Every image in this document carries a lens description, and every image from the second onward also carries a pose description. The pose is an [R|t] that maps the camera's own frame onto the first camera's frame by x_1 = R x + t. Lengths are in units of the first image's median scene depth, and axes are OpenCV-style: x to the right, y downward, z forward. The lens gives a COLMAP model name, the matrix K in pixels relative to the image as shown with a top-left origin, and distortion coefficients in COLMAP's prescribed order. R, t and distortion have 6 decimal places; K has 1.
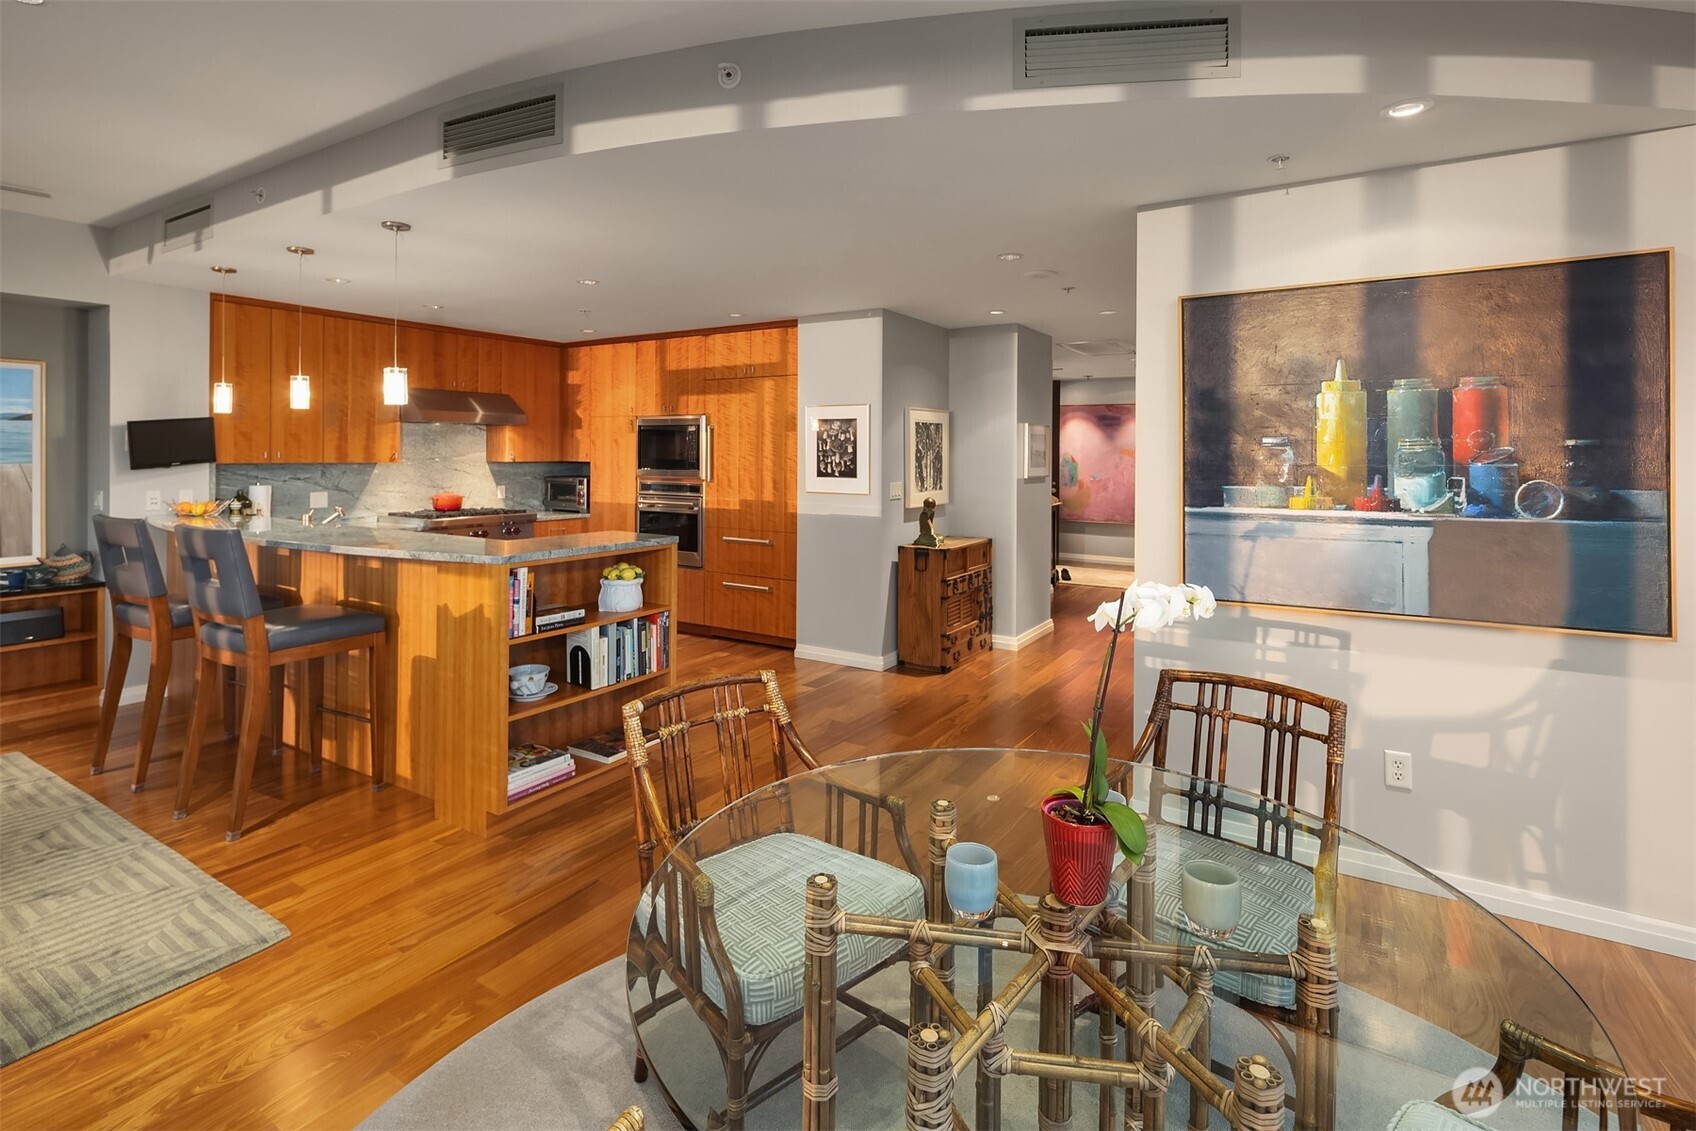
lens RADIAL K [[828.7, 0, 848.7], [0, 828.7, 448.2], [0, 0, 1]] dist [0.004012, -0.005947]
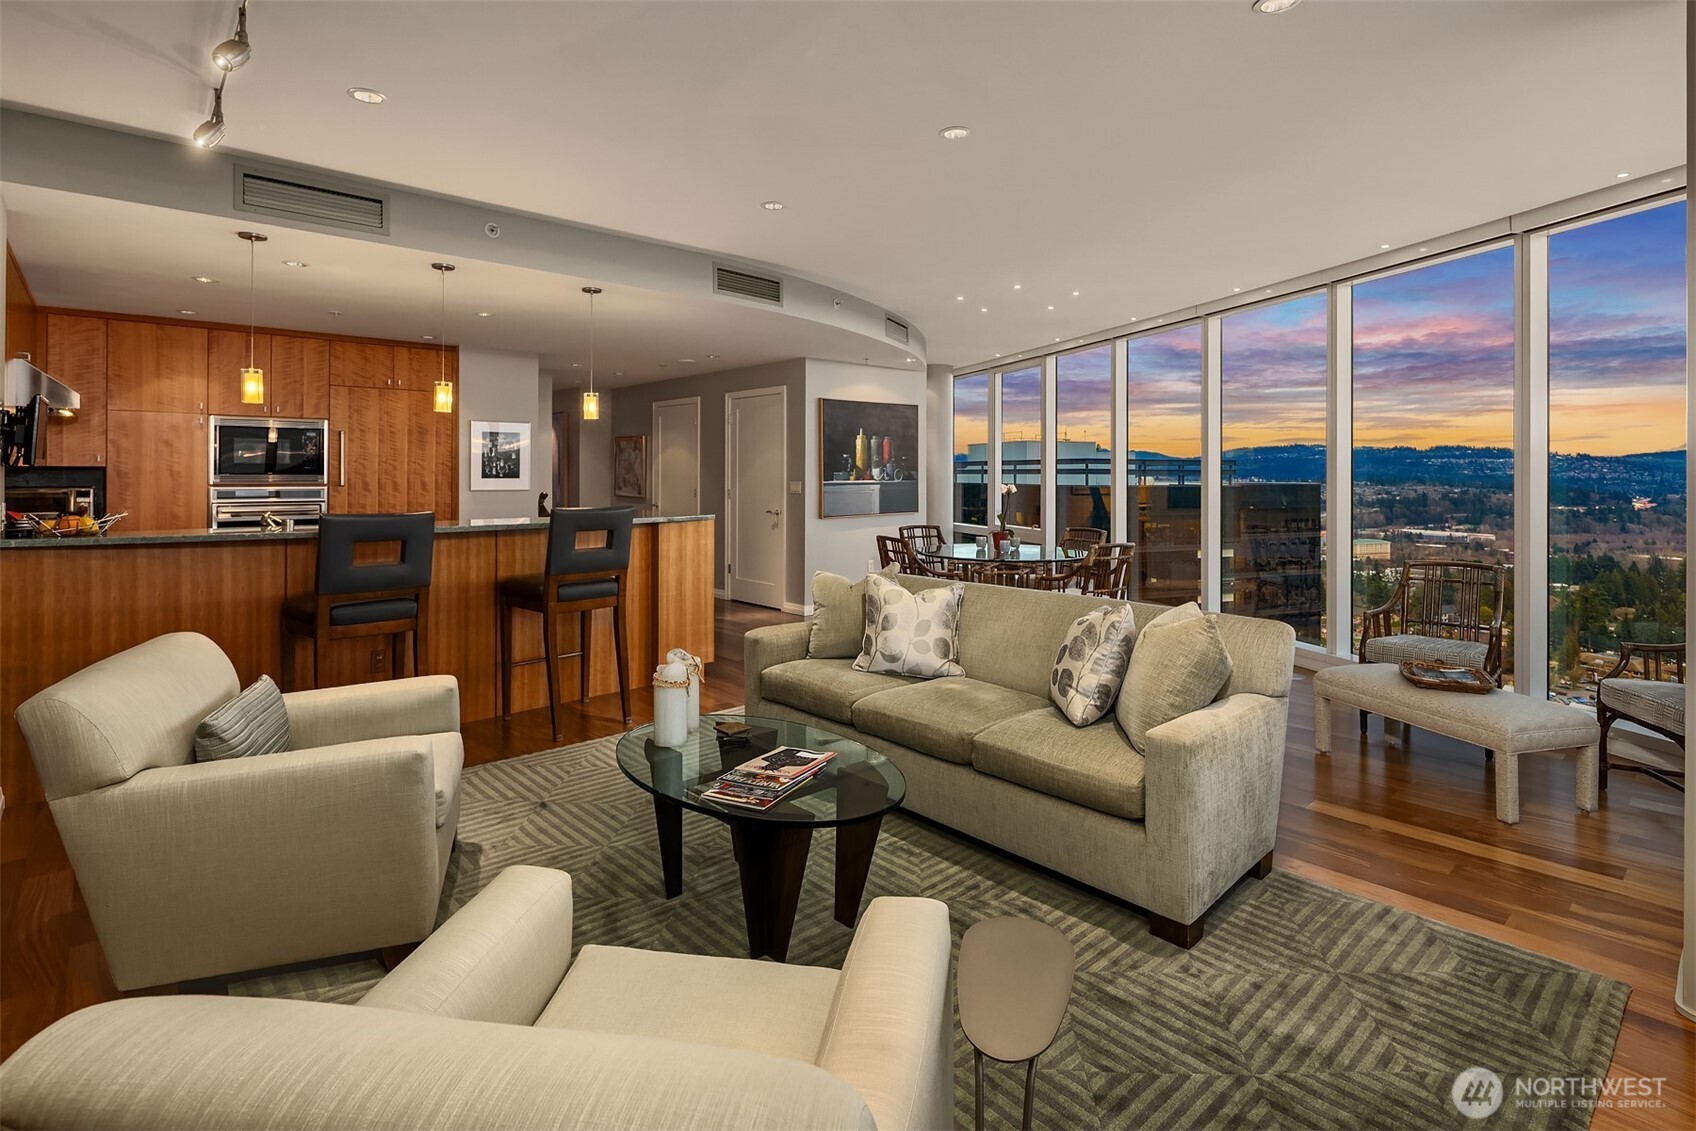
lens RADIAL K [[828.7, 0, 846.6], [0, 828.7, 474.5], [0, 0, 1]] dist [0.004012, -0.005947]
pose [[0.271423, -0.006172, 0.962440, -1.311950], [-0.006316, 0.999946, 0.008193, 0.018787], [-0.962439, -0.008303, 0.271369, 0.161437]]
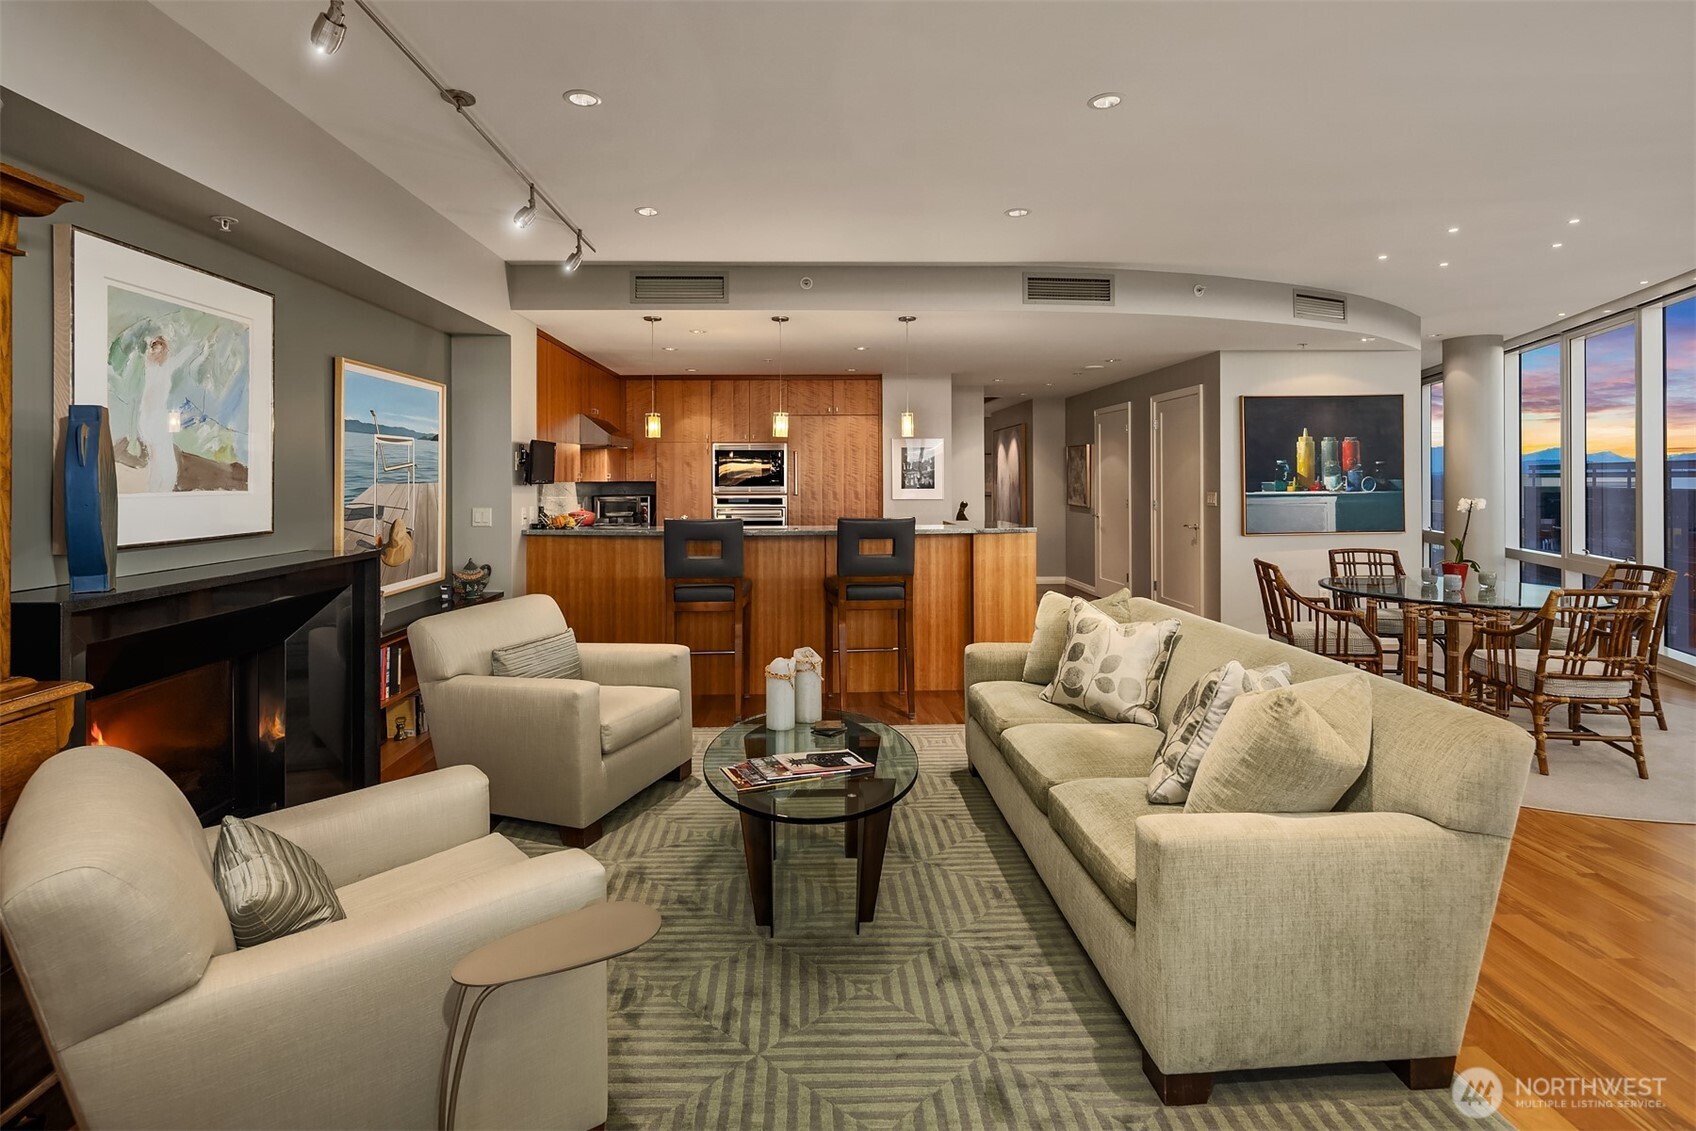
lens RADIAL K [[828.7, 0, 823.4], [0, 828.7, 483.6], [0, 0, 1]] dist [0.004012, -0.005947]
pose [[0.830485, -0.011975, 0.556912, -1.131878], [0.005994, 0.999903, 0.012561, 0.009241], [-0.557008, -0.007094, 0.830477, -0.124630]]
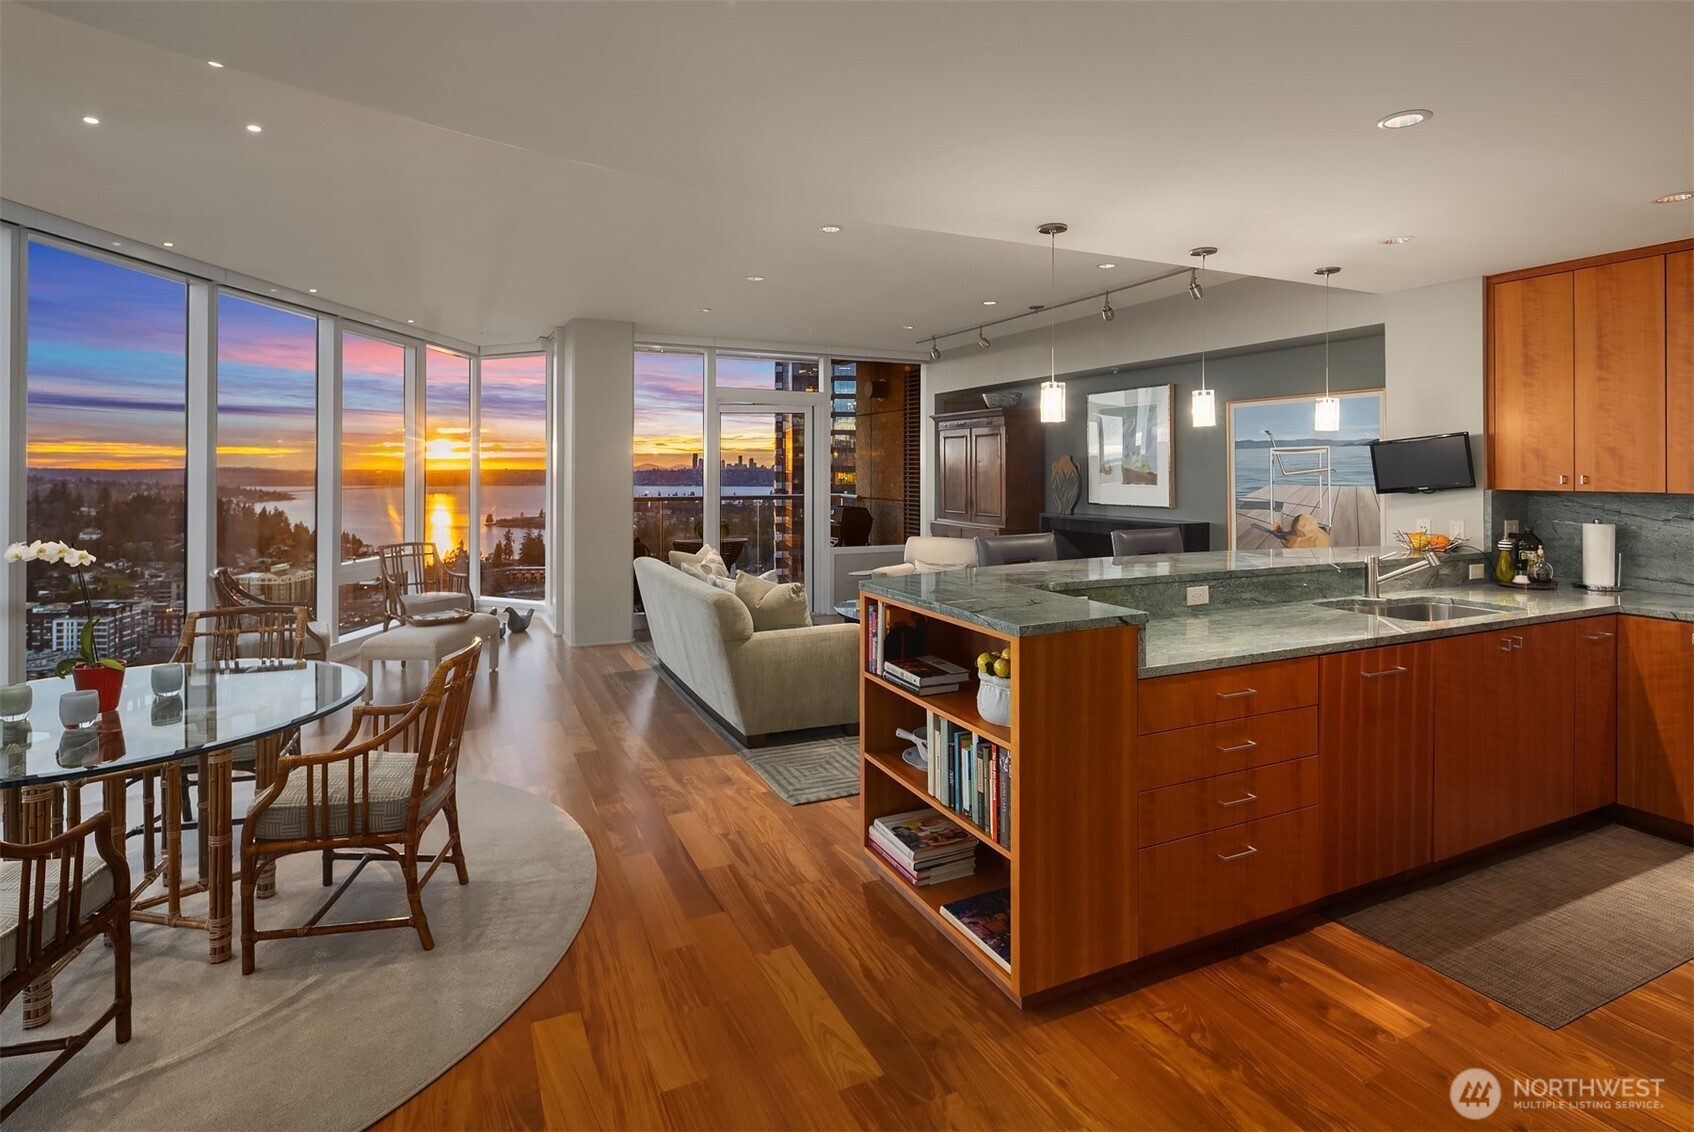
lens RADIAL K [[827.8, 0, 850.2], [0, 827.8, 462.2], [0, 0, 1]] dist [0.004012, -0.005947]
pose [[-0.529818, -0.014474, -0.847988, 0.245652], [0.000859, 0.999845, -0.017603, 0.005874], [0.848111, -0.010055, -0.529723, 0.958552]]
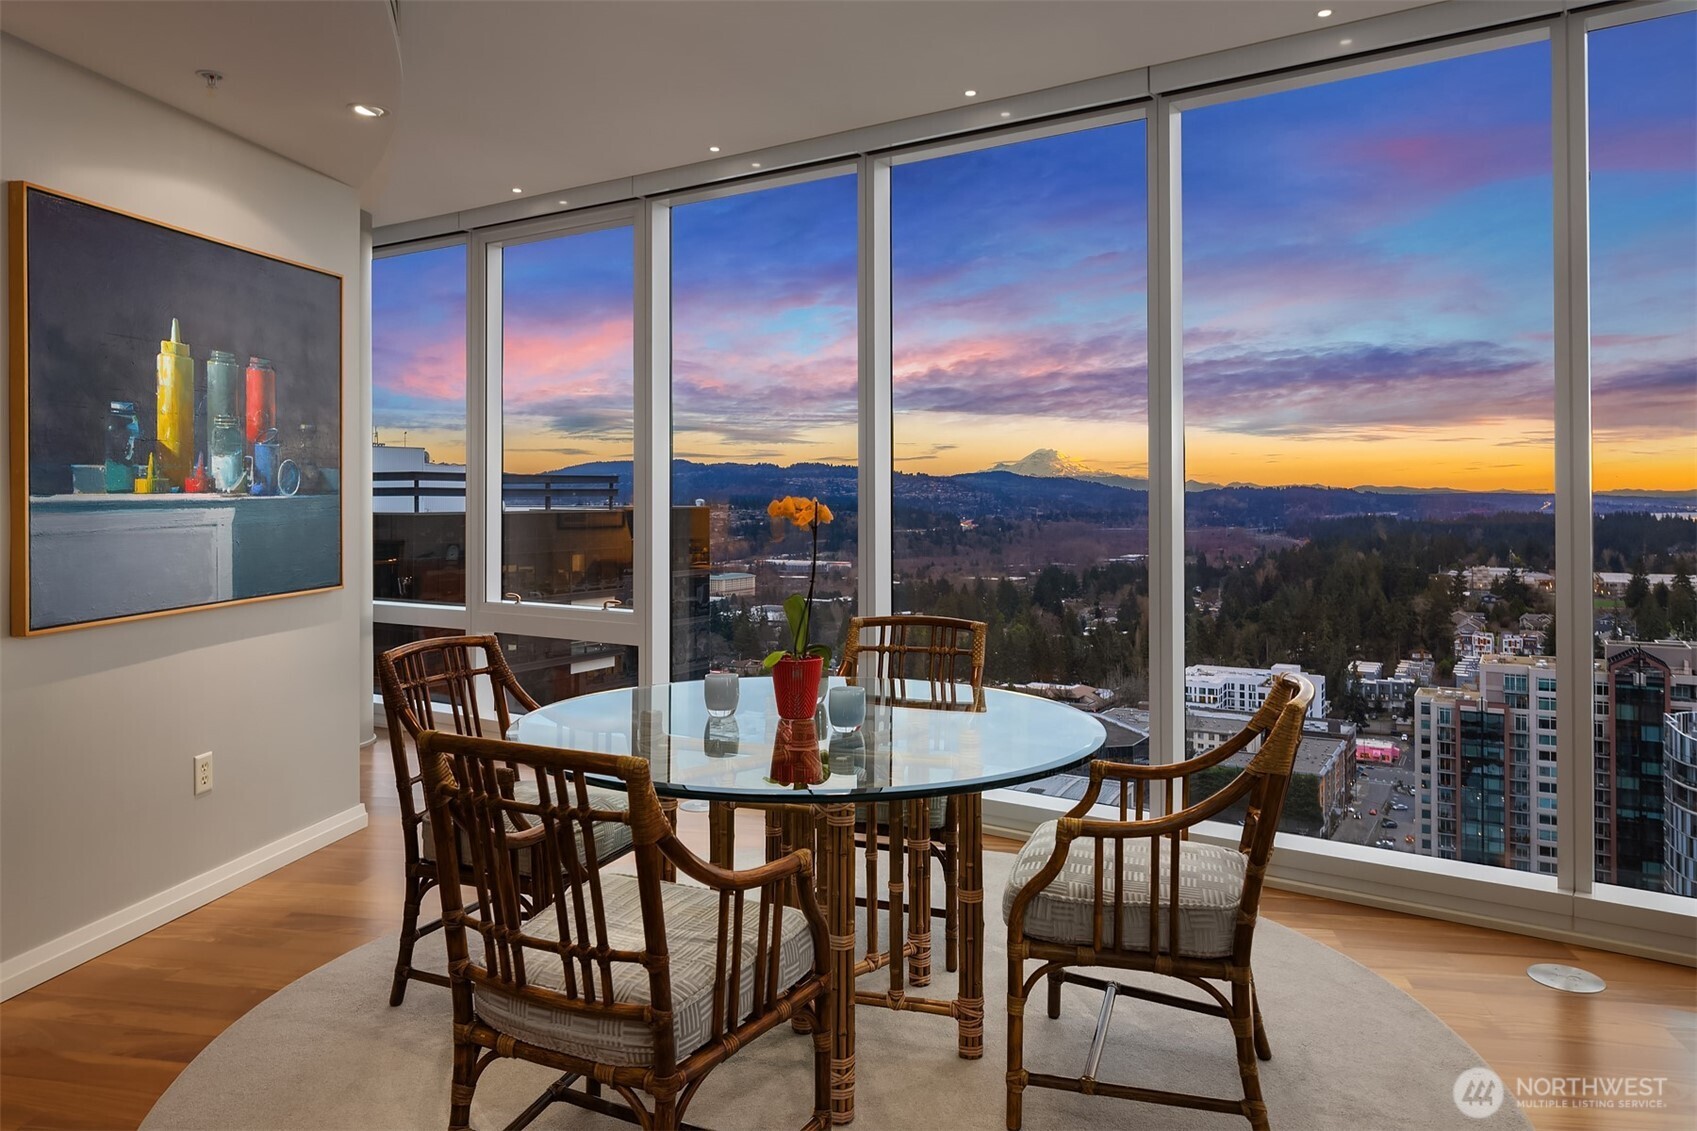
lens RADIAL K [[1164.2, 0, 863.2], [0, 1164.2, 489.3], [0, 0, 1]] dist [0.018336, -0.008969]
pose [[-0.387341, 0.001111, 0.921936, -0.482408], [-0.002755, 0.999993, -0.002362, 0.043231], [-0.921932, -0.003454, -0.387335, 0.487157]]
